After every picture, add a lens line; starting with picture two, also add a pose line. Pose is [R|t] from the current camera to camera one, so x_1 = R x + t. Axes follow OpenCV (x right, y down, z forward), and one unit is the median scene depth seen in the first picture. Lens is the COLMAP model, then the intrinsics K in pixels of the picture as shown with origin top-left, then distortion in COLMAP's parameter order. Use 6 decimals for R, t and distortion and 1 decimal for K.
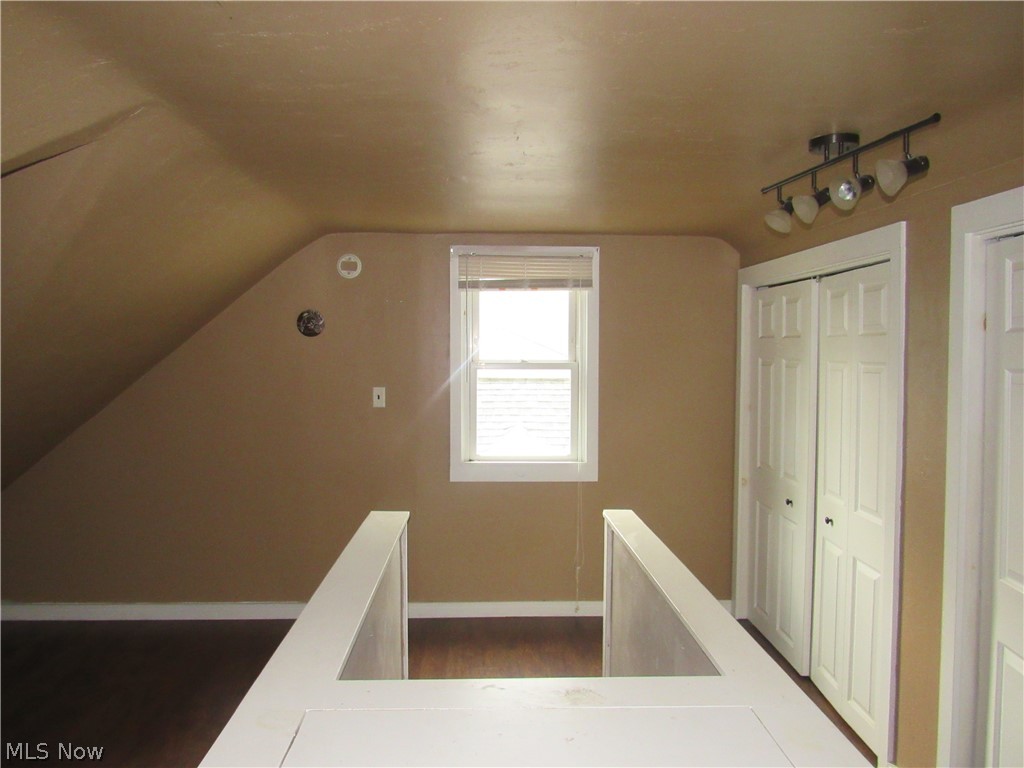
lens RADIAL K [[734.5, 0, 501.2], [0, 734.5, 386.8], [0, 0, 1]] dist [-0.013212, -0.000858]
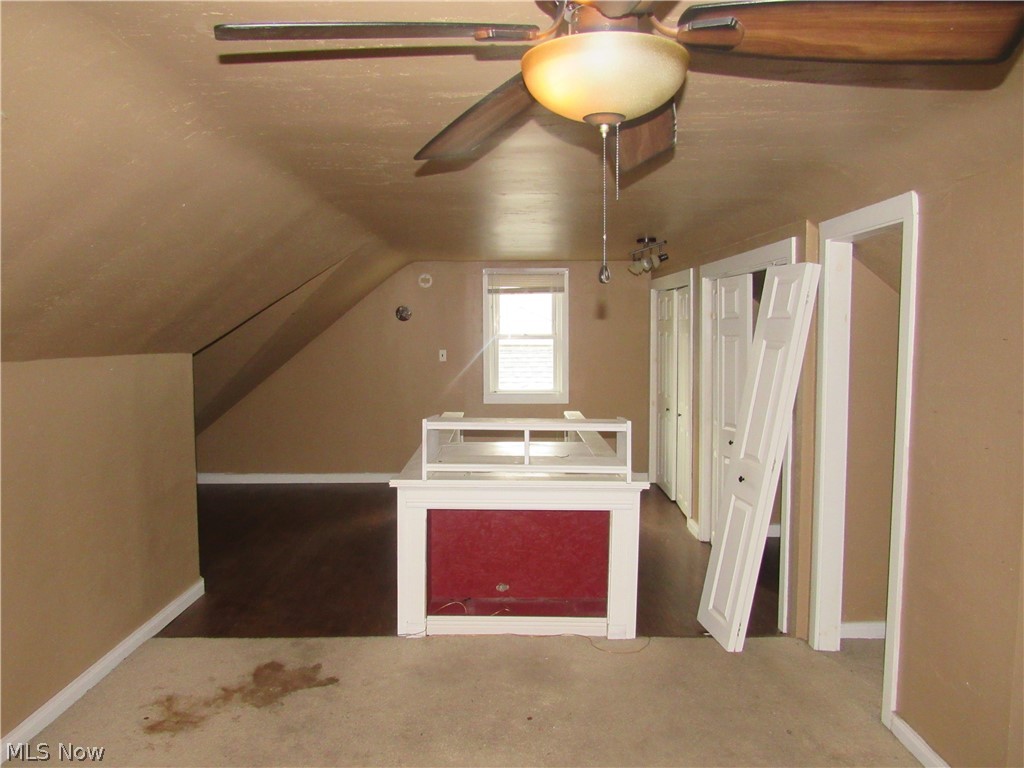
lens RADIAL K [[734.5, 0, 501.2], [0, 734.5, 386.8], [0, 0, 1]] dist [-0.013212, -0.000858]
pose [[0.999551, -0.004047, -0.029691, 0.024754], [0.004741, 0.999716, 0.023346, 0.048448], [0.029588, -0.023477, 0.999286, -0.747853]]
